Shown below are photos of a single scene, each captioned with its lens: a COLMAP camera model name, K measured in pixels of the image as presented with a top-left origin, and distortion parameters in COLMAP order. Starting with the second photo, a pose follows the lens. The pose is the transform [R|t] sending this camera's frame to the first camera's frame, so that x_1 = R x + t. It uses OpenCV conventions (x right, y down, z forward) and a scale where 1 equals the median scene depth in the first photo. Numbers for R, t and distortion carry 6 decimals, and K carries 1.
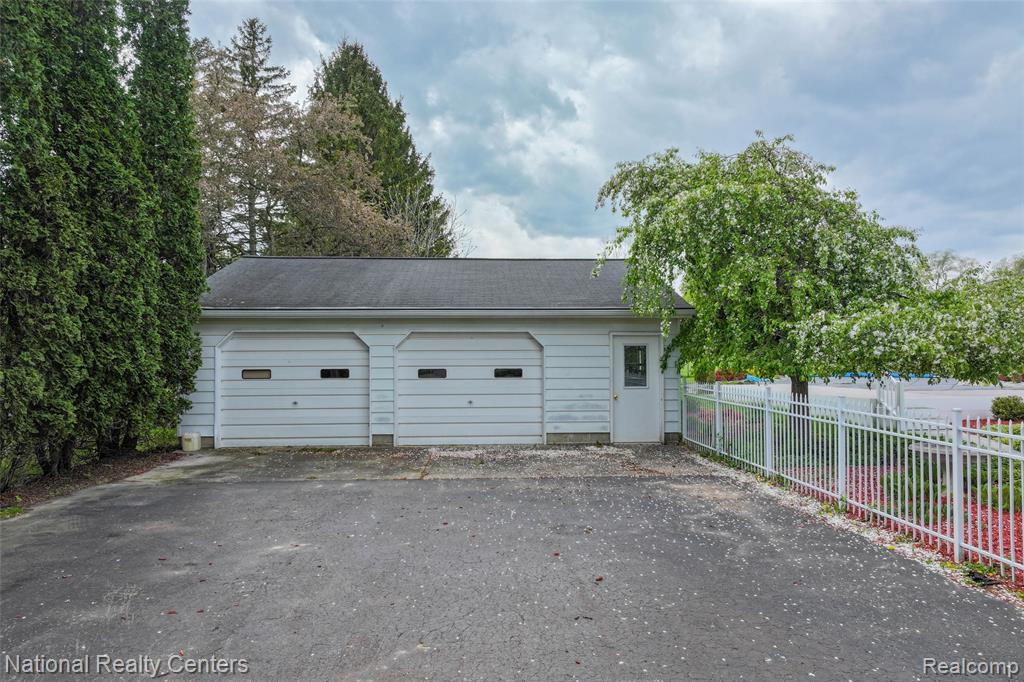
lens RADIAL K [[718.5, 0, 512.5], [0, 718.5, 337.8], [0, 0, 1]] dist [0.002895, 0.007766]
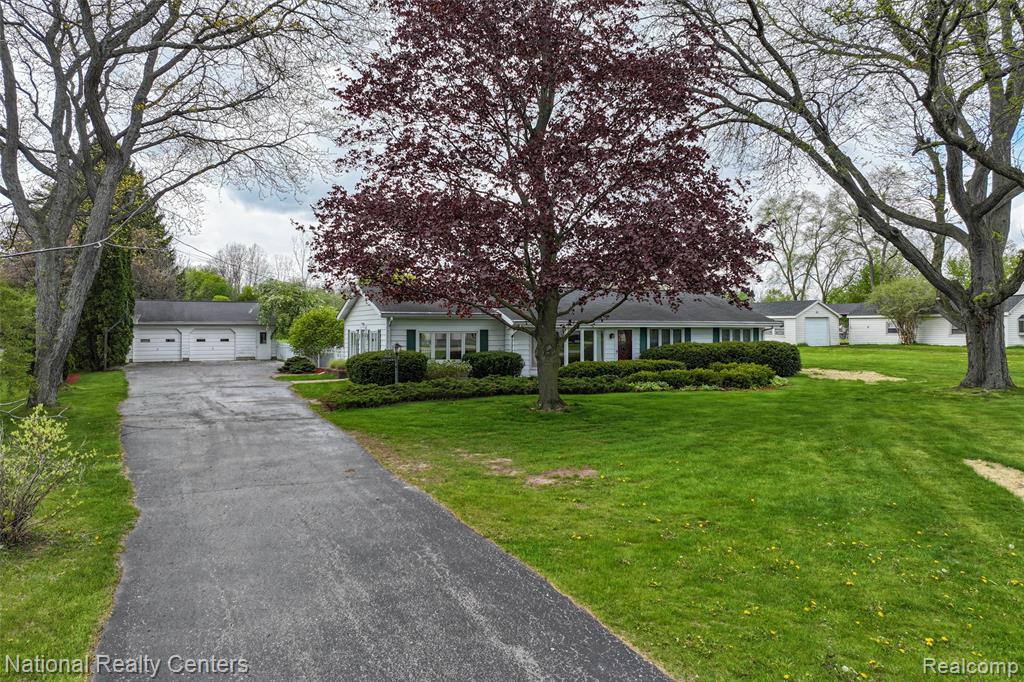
lens RADIAL K [[718.5, 0, 512.5], [0, 718.5, 337.8], [0, 0, 1]] dist [0.002895, 0.007766]
pose [[0.918343, -0.003137, 0.395774, -0.106353], [-0.016327, 0.998817, 0.045802, -0.149656], [-0.395450, -0.048524, 0.917205, -2.838757]]
